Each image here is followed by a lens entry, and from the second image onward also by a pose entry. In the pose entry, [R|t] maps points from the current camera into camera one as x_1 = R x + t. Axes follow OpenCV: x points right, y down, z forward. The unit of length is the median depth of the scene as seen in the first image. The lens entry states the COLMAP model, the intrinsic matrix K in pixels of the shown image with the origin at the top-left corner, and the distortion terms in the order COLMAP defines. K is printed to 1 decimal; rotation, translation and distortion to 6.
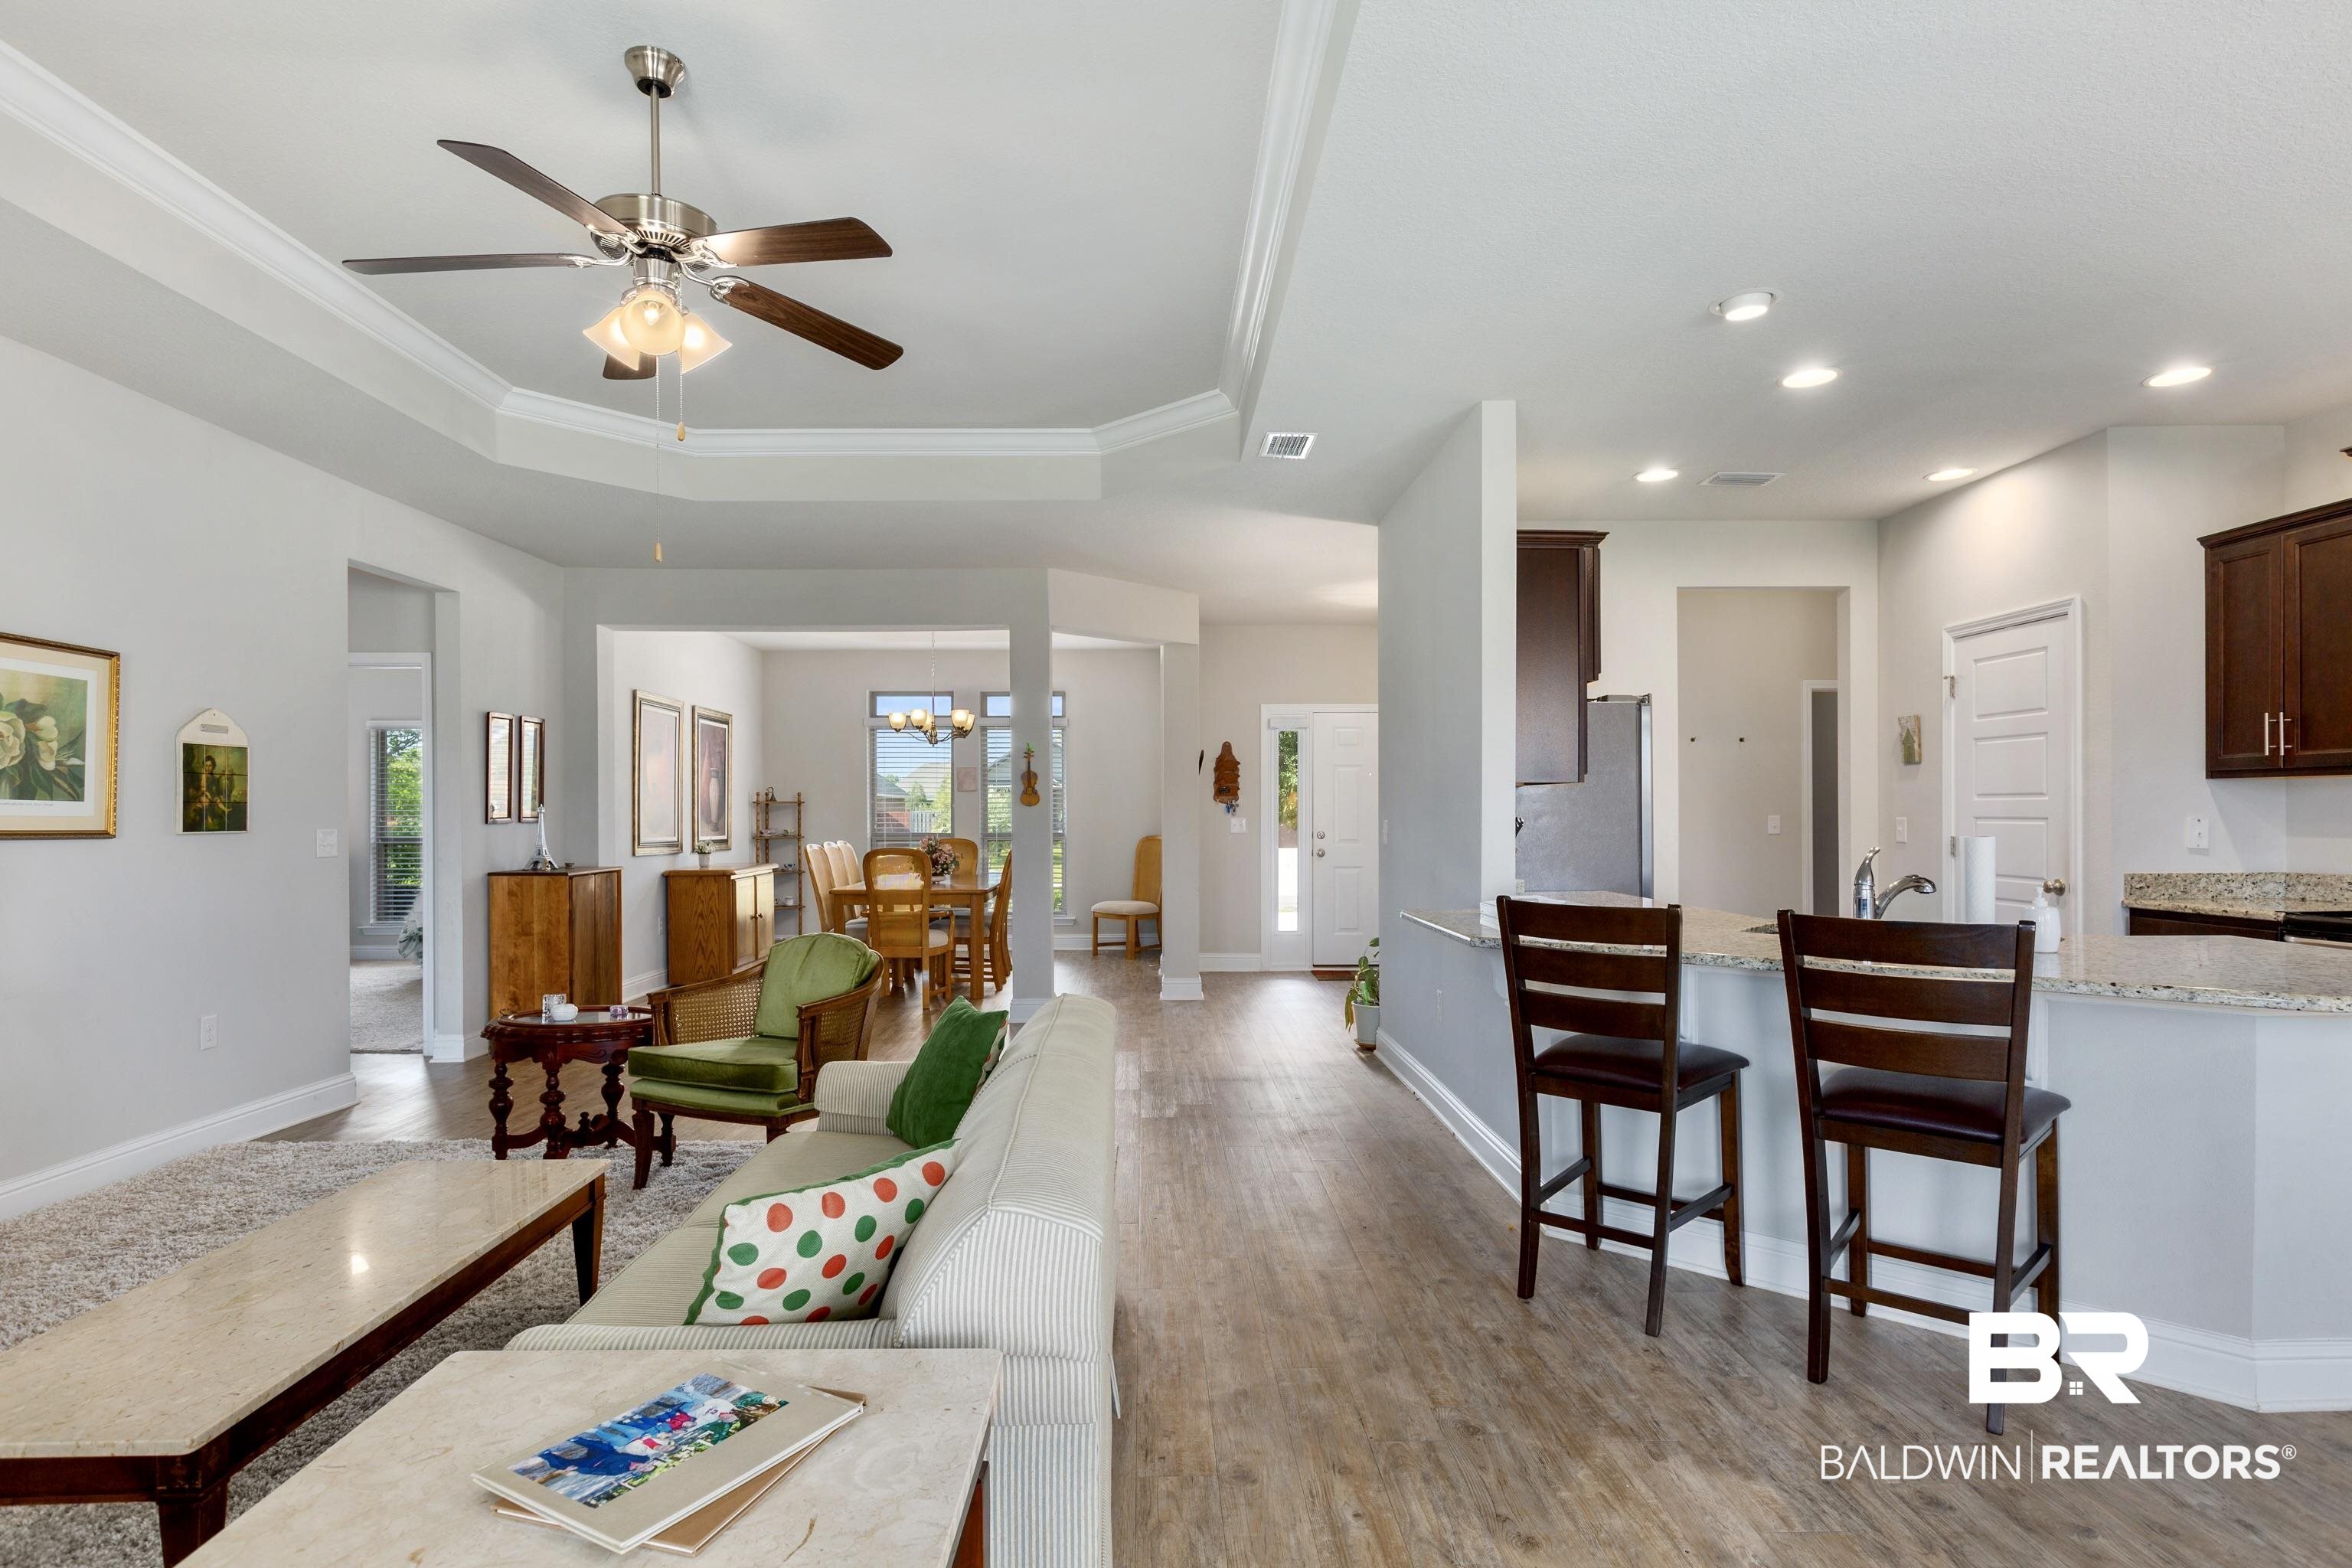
lens RADIAL K [[1365.5, 0, 1173.6], [0, 1365.5, 795.2], [0, 0, 1]] dist [-0.007517, -0.000612]
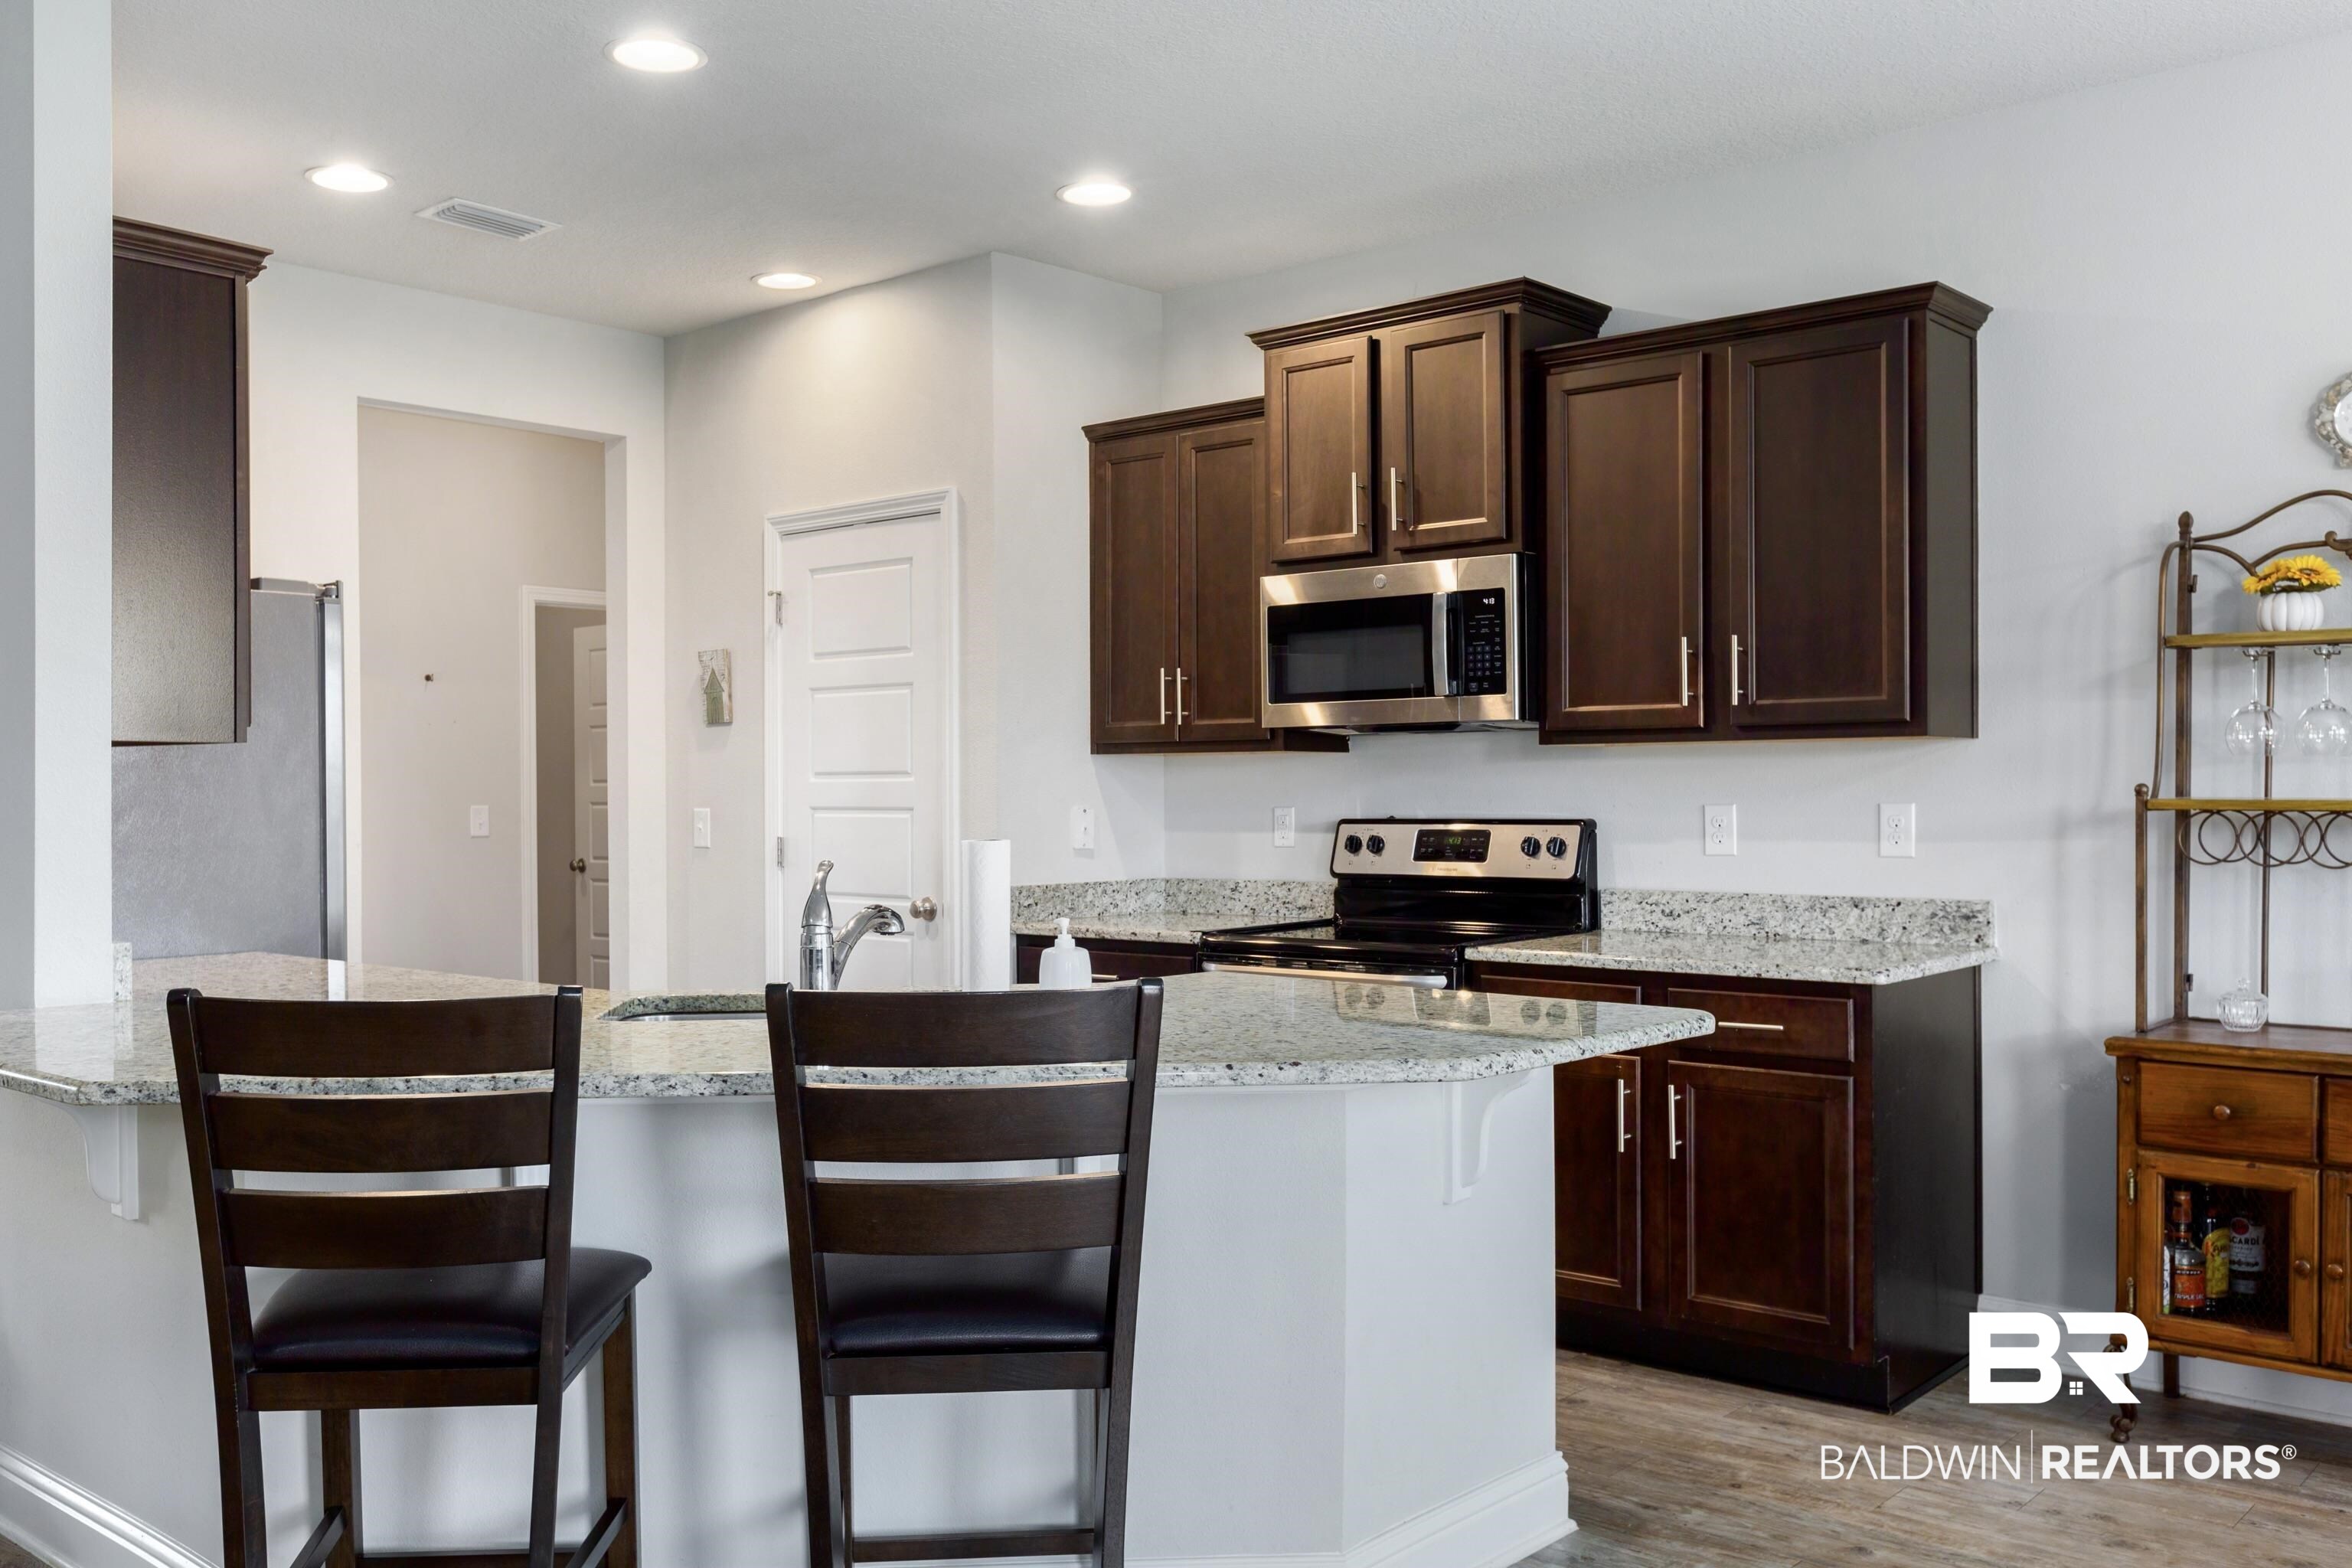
lens RADIAL K [[2028.5, 0, 1175.1], [0, 2028.5, 792.4], [0, 0, 1]] dist [0.008891, -0.010956]
pose [[0.671005, 0.000793, 0.741452, -0.025913], [-0.007606, 0.999954, 0.005813, 0.001841], [-0.741414, -0.009540, 0.670980, 0.230530]]
